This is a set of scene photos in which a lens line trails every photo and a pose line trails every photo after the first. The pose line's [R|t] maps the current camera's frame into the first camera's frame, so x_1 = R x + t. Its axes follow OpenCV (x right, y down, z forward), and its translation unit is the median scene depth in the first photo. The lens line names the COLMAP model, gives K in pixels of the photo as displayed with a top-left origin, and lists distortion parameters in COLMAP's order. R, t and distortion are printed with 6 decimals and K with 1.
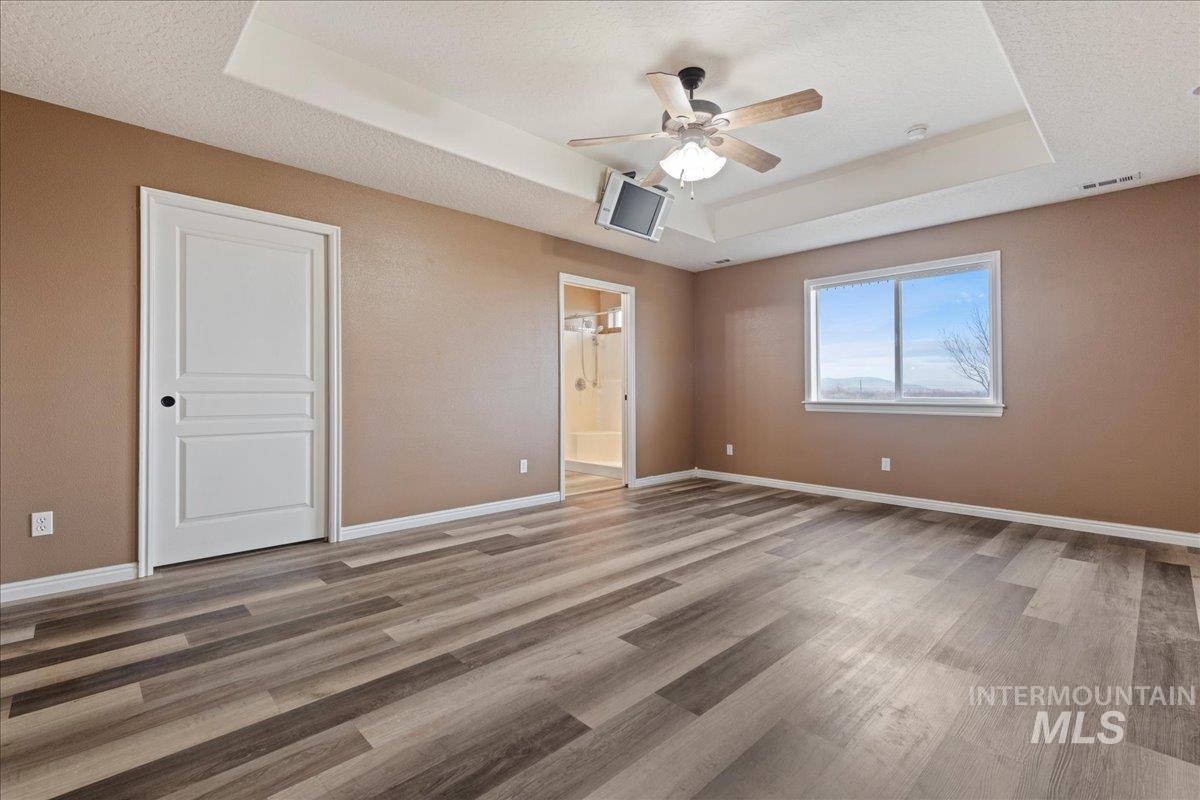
lens RADIAL K [[530.7, 0, 605.3], [0, 530.7, 390.3], [0, 0, 1]] dist [0.004268, -0.000170]
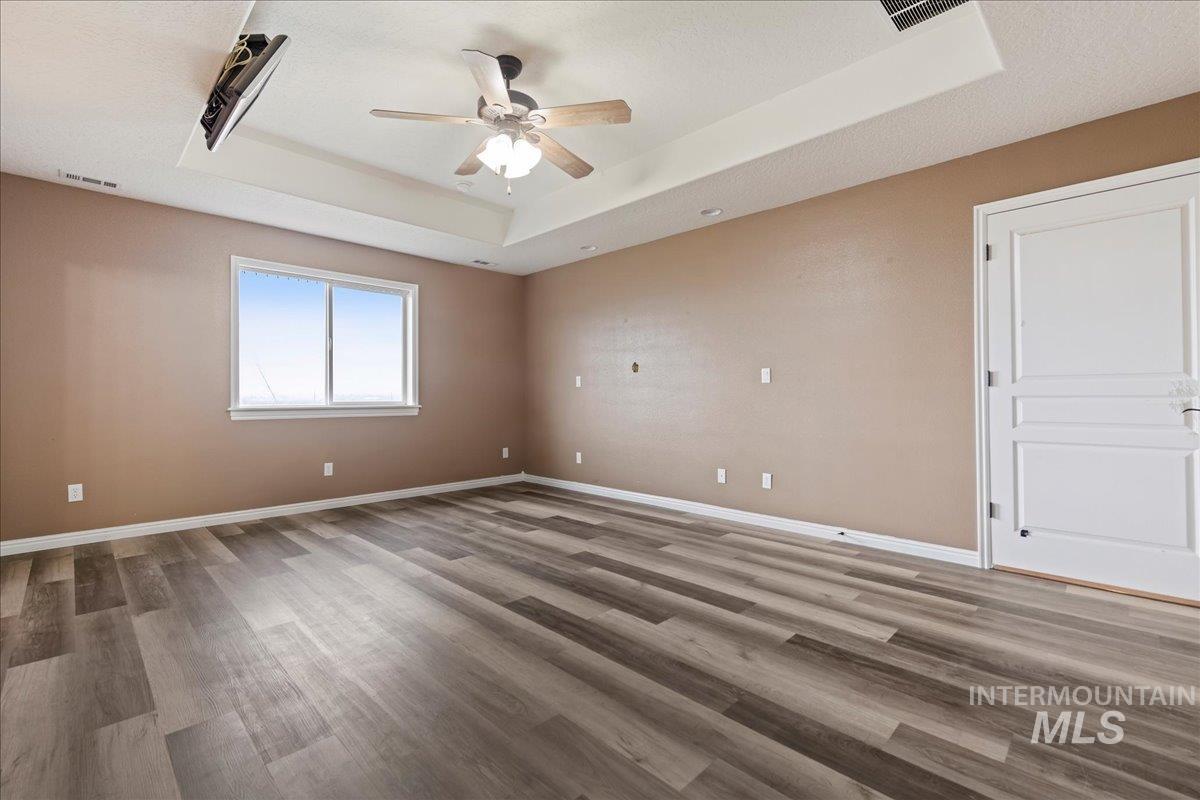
lens RADIAL K [[530.7, 0, 605.3], [0, 530.7, 390.3], [0, 0, 1]] dist [0.004268, -0.000170]
pose [[-0.021362, 0.008281, 0.999738, -0.931191], [-0.002645, 0.999962, -0.008340, -0.001018], [-0.999768, -0.002822, -0.021339, 0.996076]]
